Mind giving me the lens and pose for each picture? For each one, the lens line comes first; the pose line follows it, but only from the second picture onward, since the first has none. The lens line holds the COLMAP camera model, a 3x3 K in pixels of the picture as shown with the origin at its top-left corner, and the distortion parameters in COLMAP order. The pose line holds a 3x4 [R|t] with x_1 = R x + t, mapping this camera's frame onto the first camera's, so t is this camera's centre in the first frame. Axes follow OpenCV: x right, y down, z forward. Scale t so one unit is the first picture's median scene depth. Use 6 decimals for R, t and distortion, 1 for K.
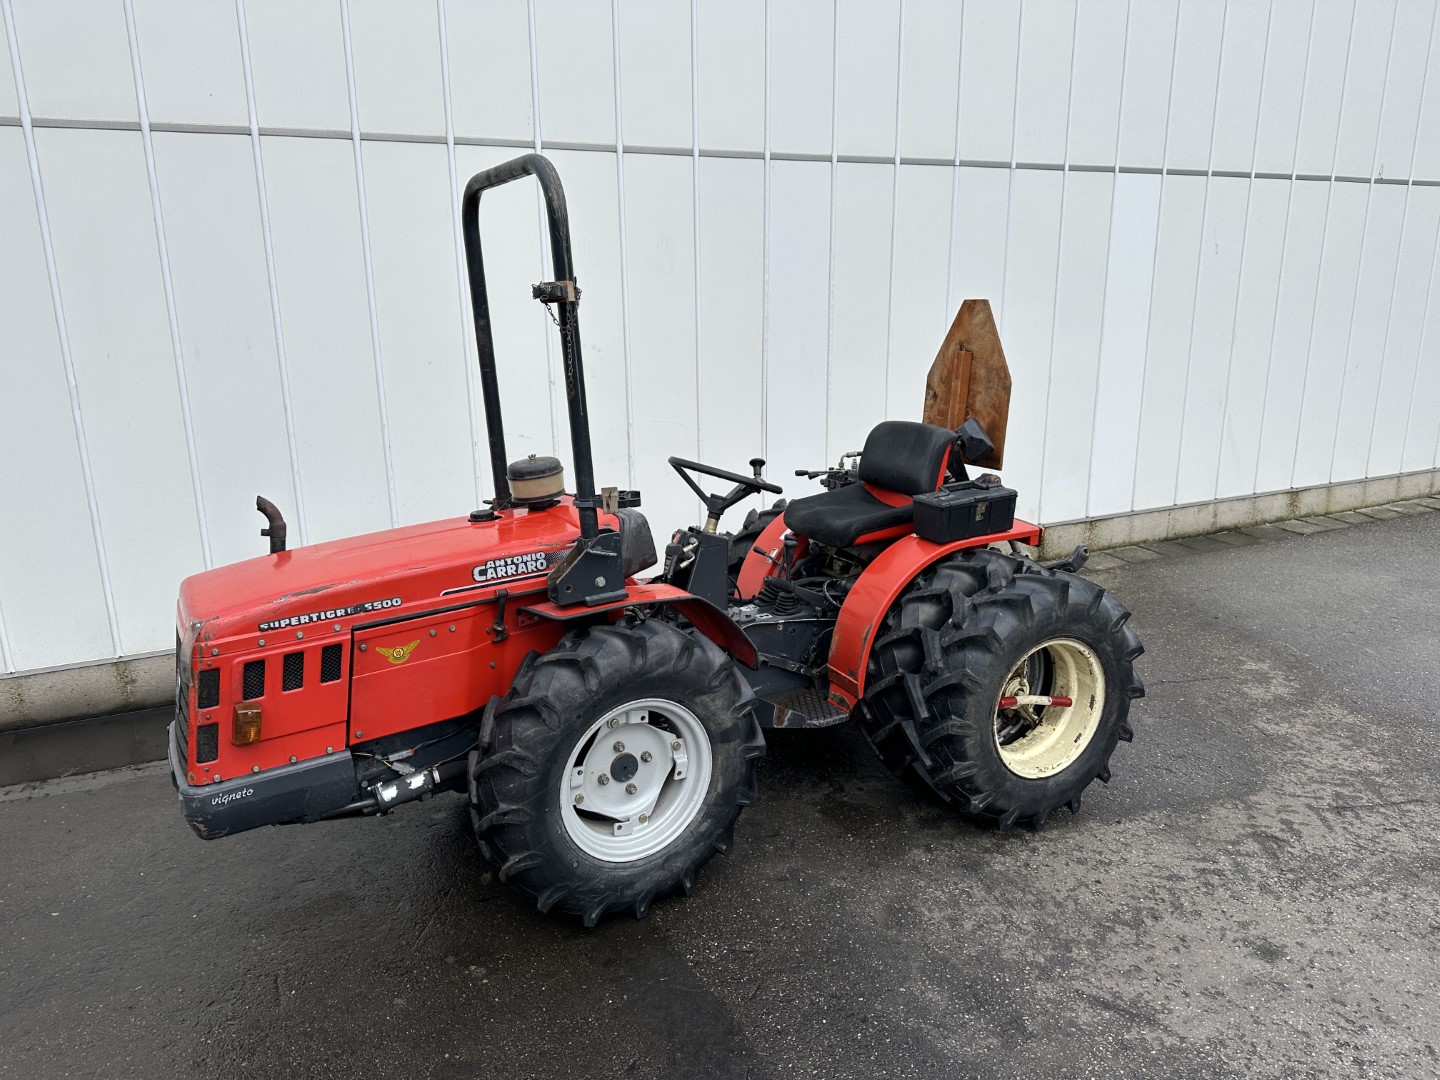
lens RADIAL K [[1025.3, 0, 707.2], [0, 1025.3, 530.9], [0, 0, 1]] dist [0.044975, -0.049676]
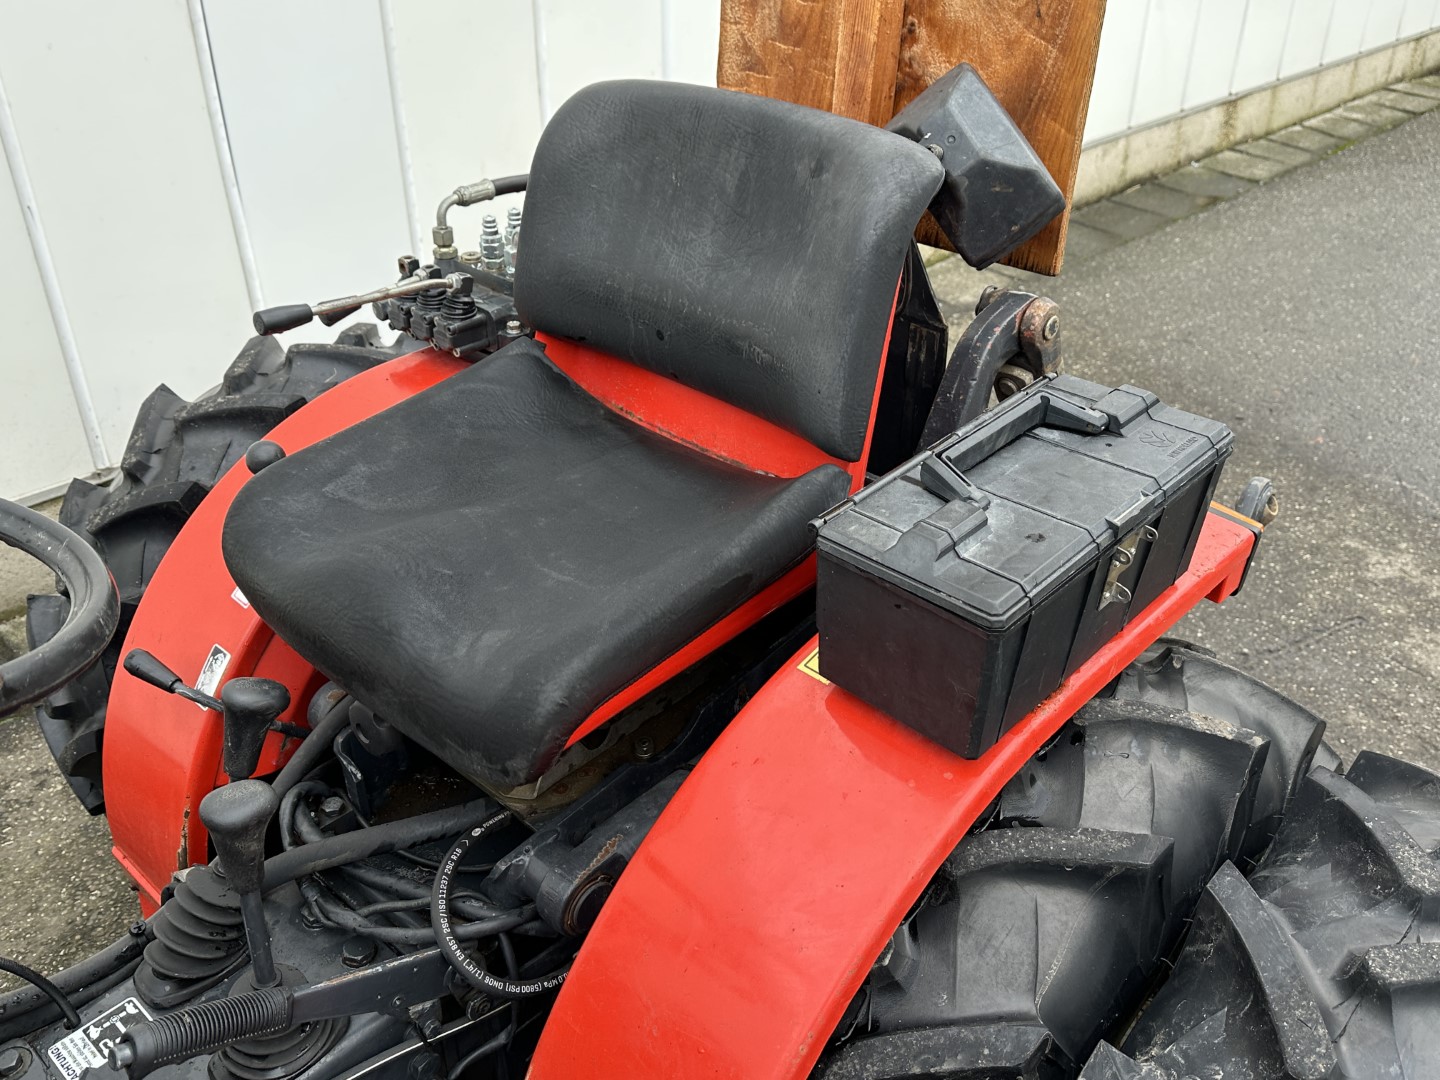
lens RADIAL K [[1283.3, 0, 719.3], [0, 1283.3, 553.0], [0, 0, 1]] dist [0.083547, -0.104633]
pose [[0.946097, -0.157091, 0.283235, 0.126030], [0.058959, 0.943423, 0.326309, -0.133246], [-0.318470, -0.292021, 0.901832, 0.900731]]
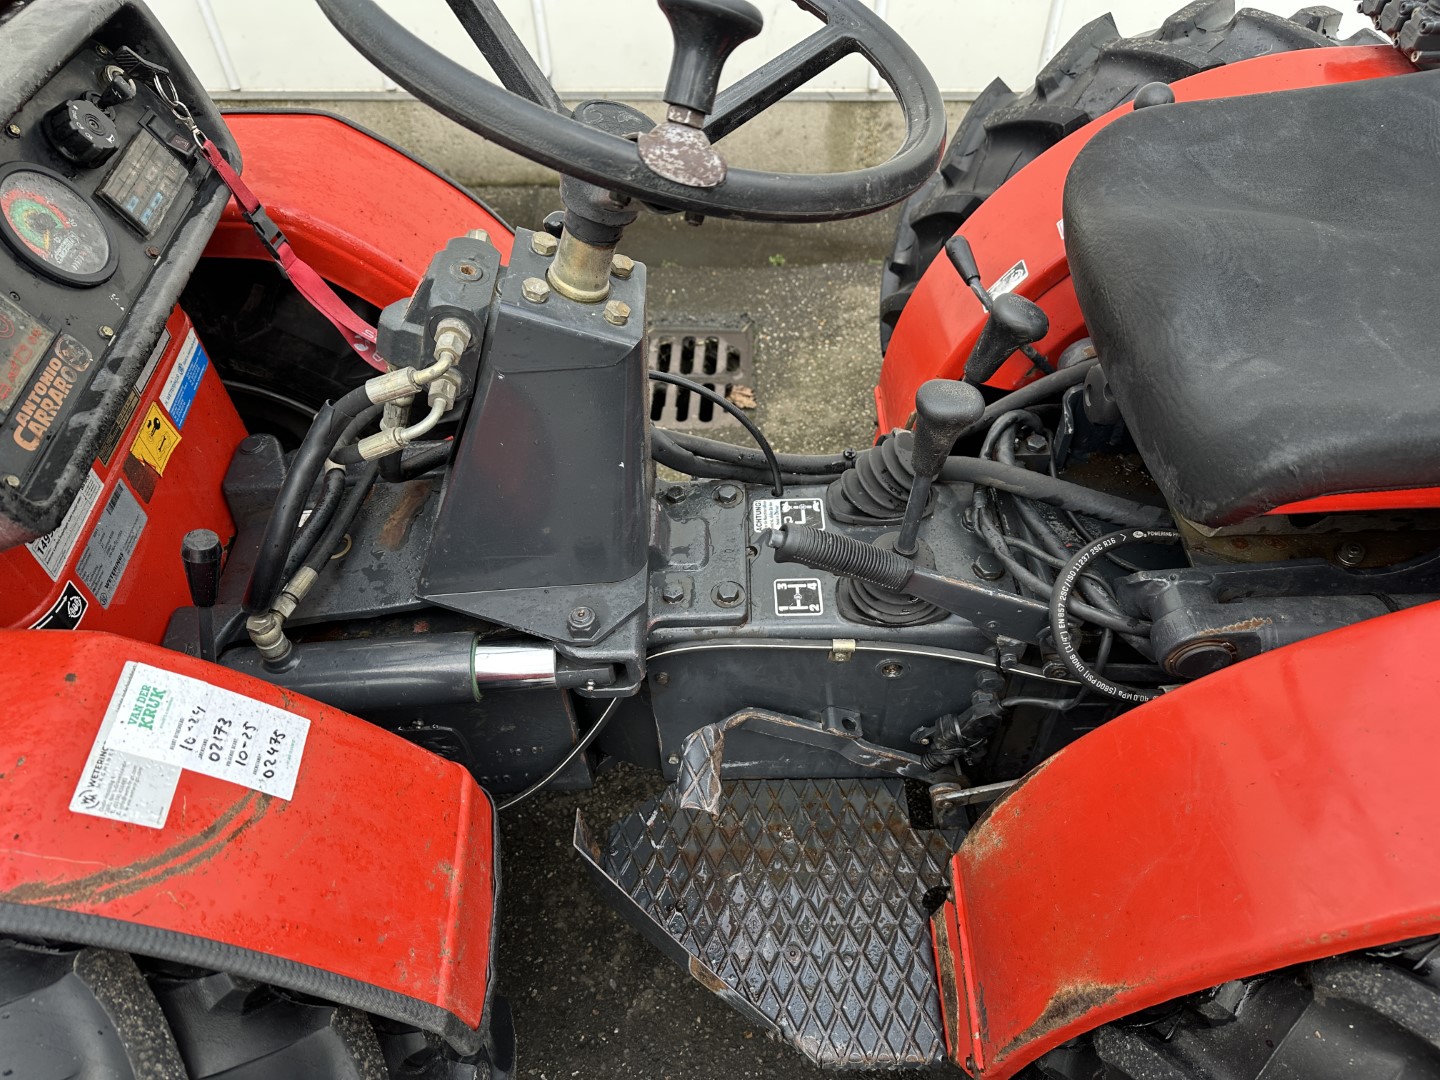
lens RADIAL K [[1025.3, 0, 717.1], [0, 1025.3, 531.6], [0, 0, 1]] dist [0.044975, -0.049676]
pose [[0.888296, 0.342904, -0.305527, 0.135394], [-0.101462, 0.795326, 0.597630, -0.108563], [0.447923, -0.499873, 0.741277, 0.957053]]
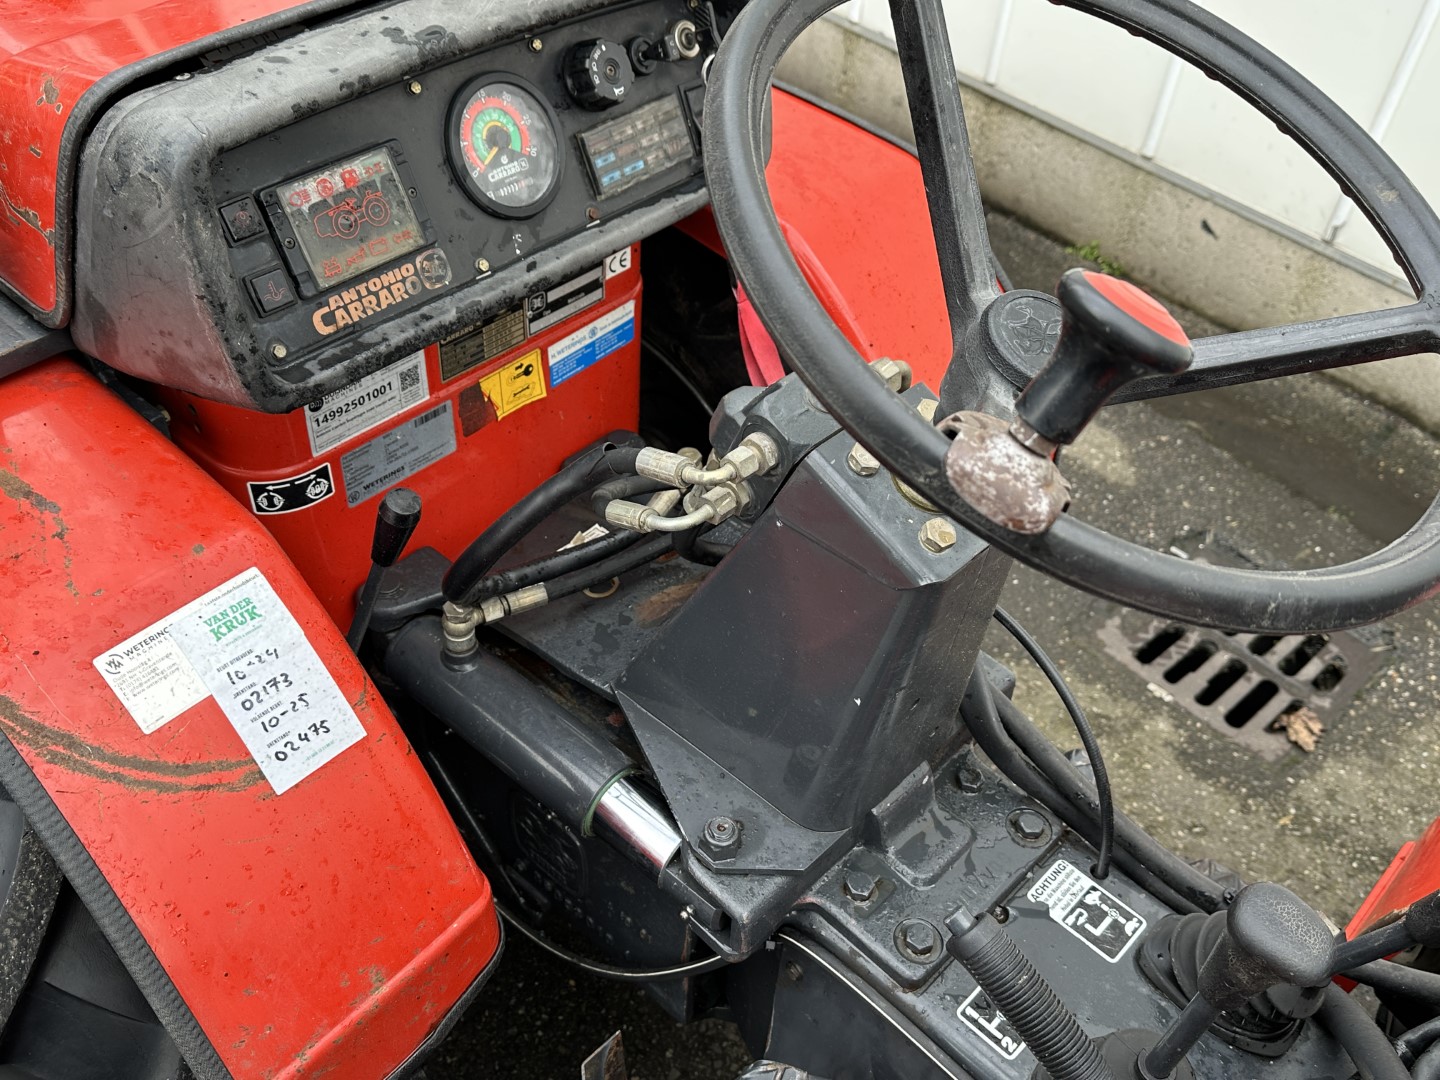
lens RADIAL K [[1283.3, 0, 718.5], [0, 1283.3, 540.4], [0, 0, 1]] dist [0.083547, -0.104633]
pose [[0.314870, 0.687260, -0.654622, 0.160254], [-0.287643, 0.726364, 0.624225, -0.133505], [0.904499, -0.008252, 0.426396, 1.023316]]
